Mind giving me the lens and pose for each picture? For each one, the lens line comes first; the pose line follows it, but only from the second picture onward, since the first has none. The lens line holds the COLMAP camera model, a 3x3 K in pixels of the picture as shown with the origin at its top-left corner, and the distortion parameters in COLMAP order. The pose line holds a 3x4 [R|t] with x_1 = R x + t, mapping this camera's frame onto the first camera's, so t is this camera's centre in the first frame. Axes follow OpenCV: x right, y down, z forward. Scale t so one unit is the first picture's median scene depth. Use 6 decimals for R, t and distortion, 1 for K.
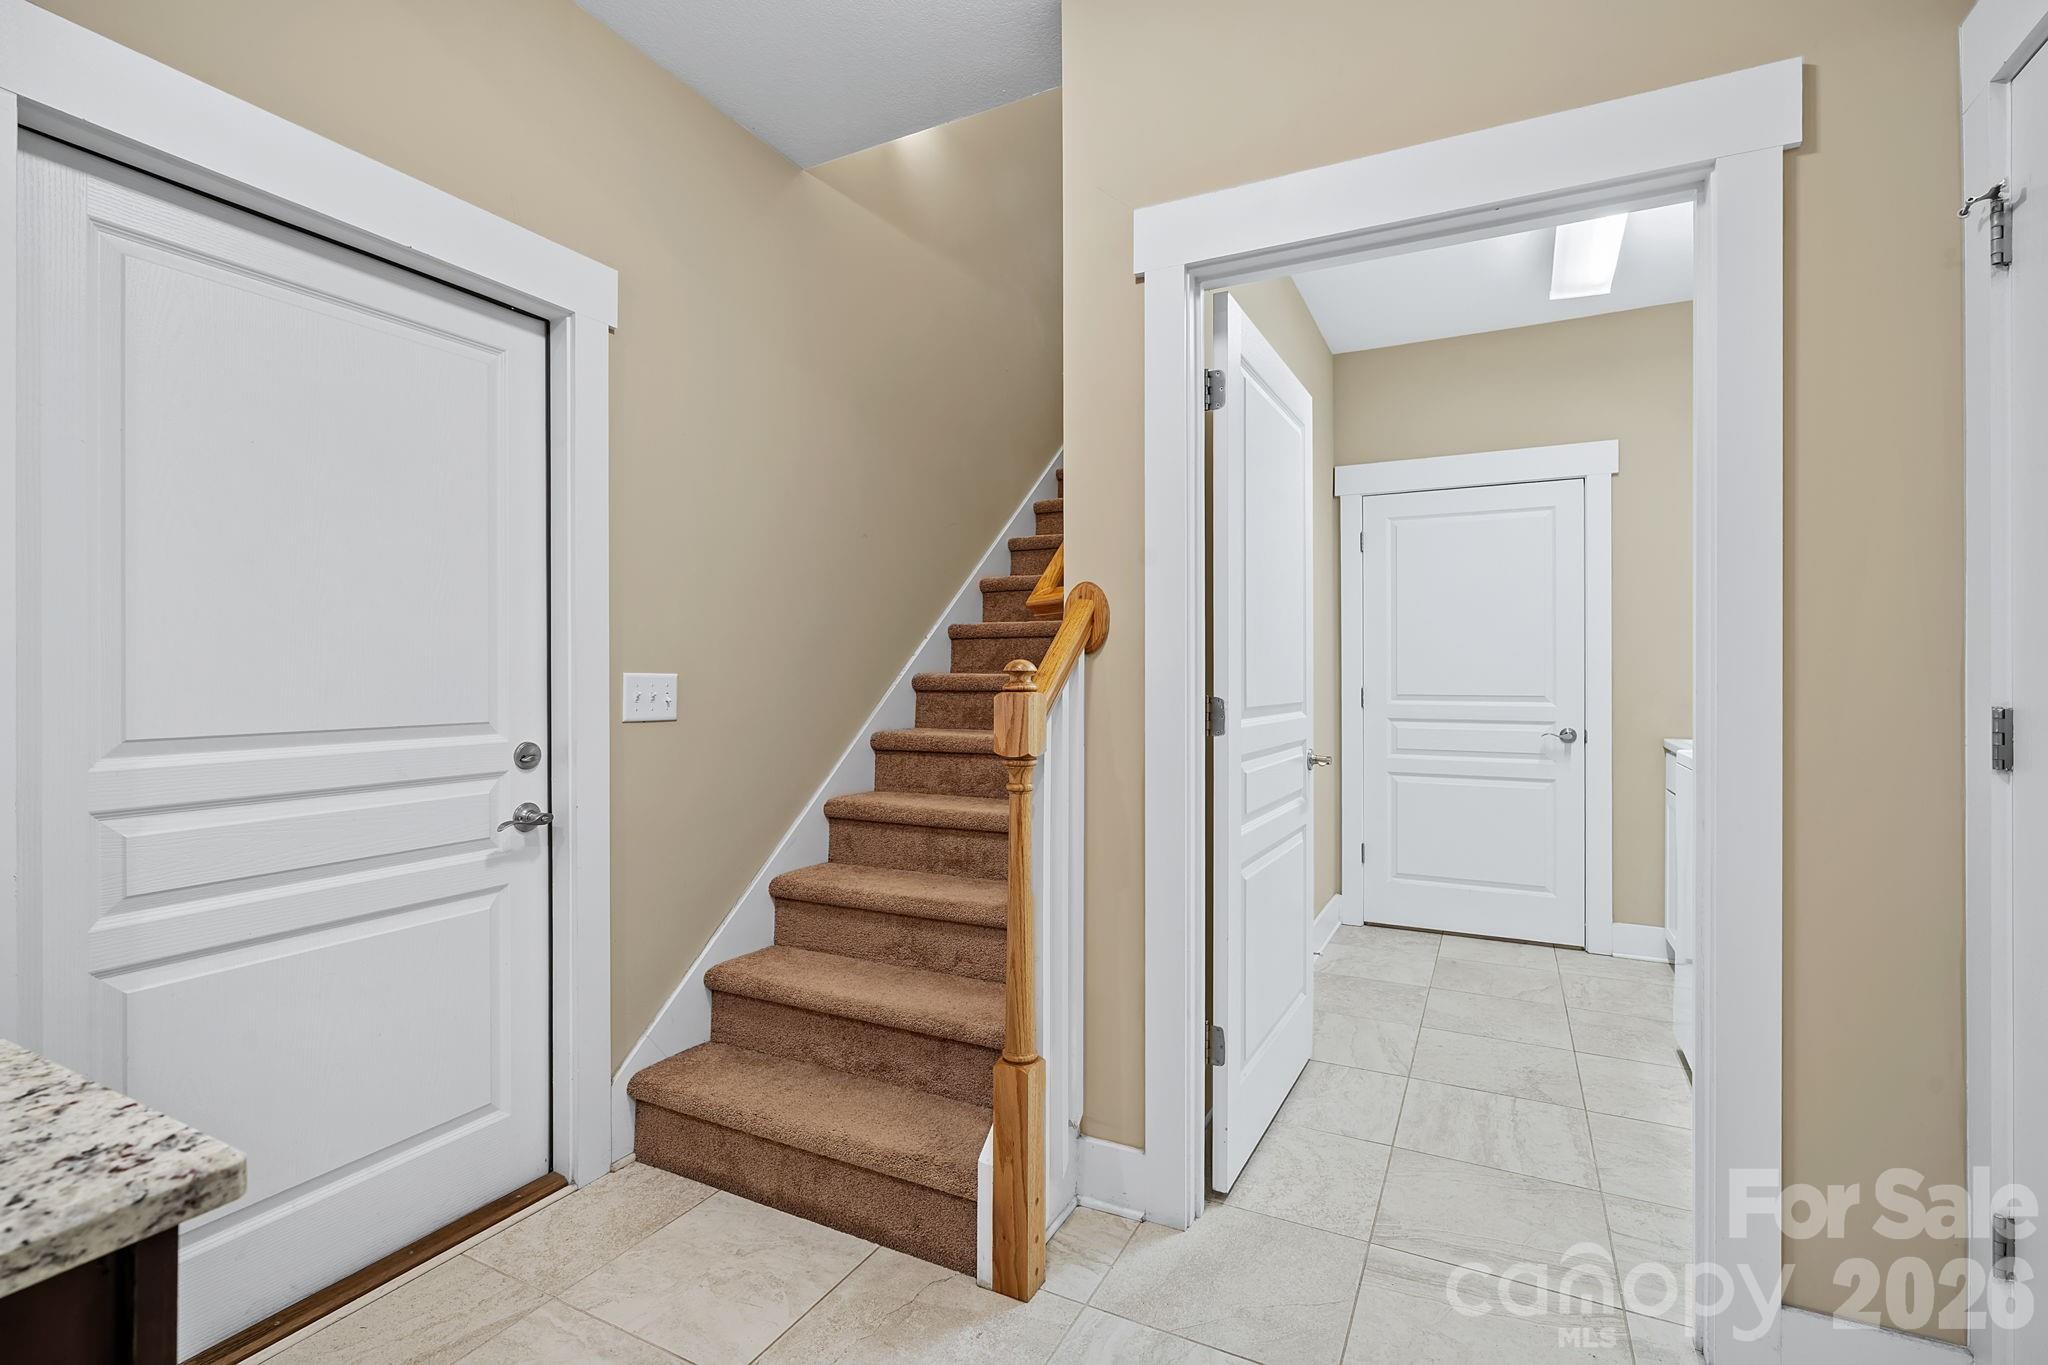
lens RADIAL K [[940.1, 0, 1023.2], [0, 940.1, 683.1], [0, 0, 1]] dist [0.001595, 0.000266]
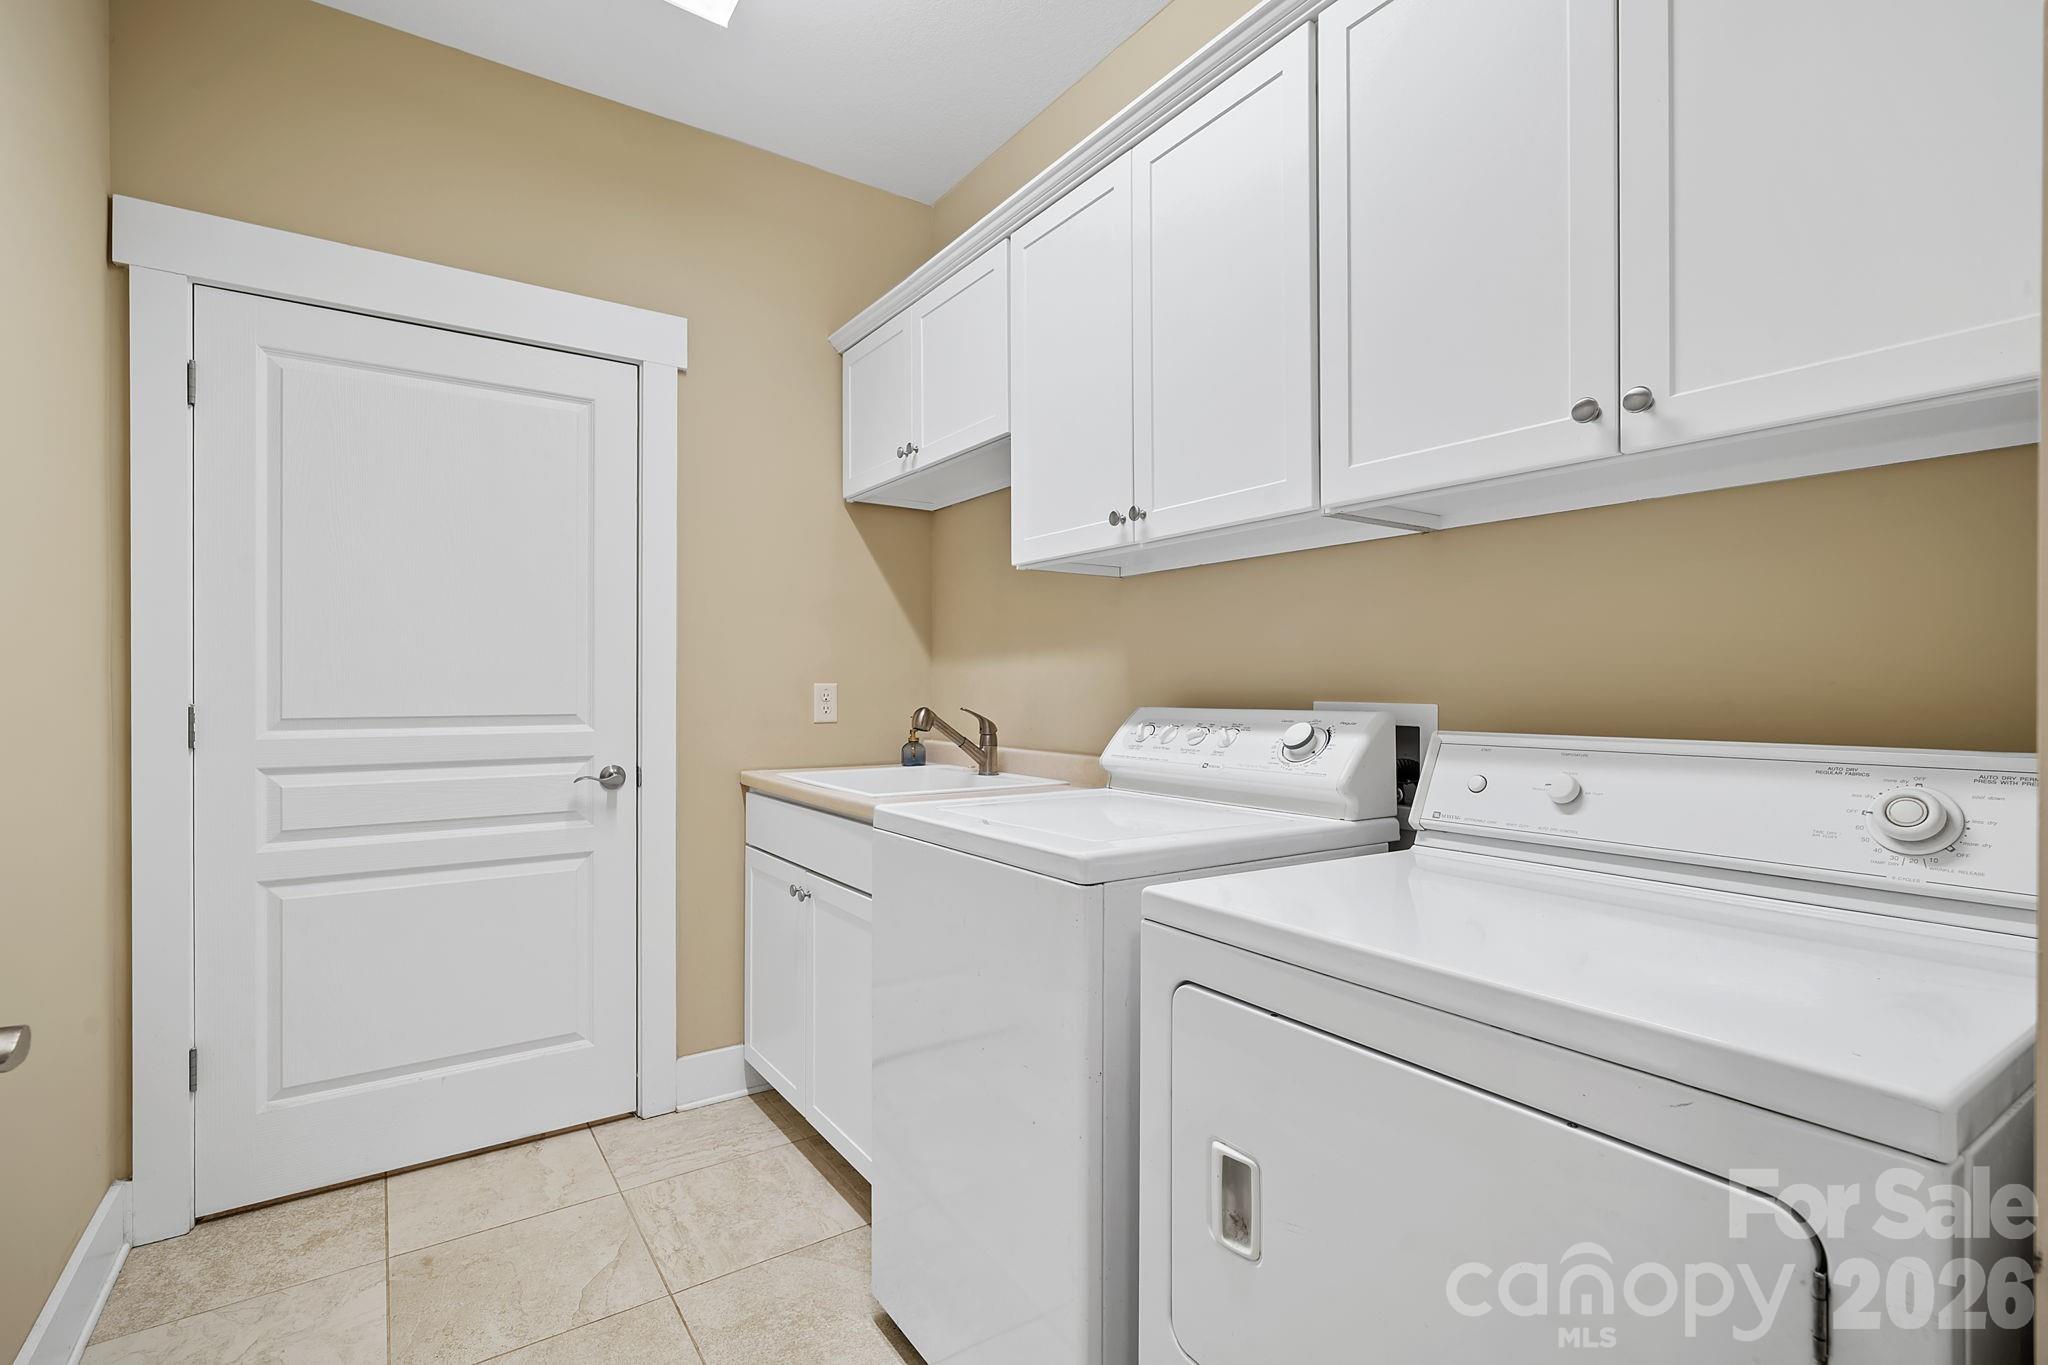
lens RADIAL K [[928.2, 0, 1023.1], [0, 928.2, 673.6], [0, 0, 1]] dist [-0.001123, 0.000240]
pose [[0.471018, 0.007506, 0.882092, 0.167148], [0.010483, 0.999846, -0.014106, -0.000807], [-0.882061, 0.015891, 0.470866, 0.469783]]
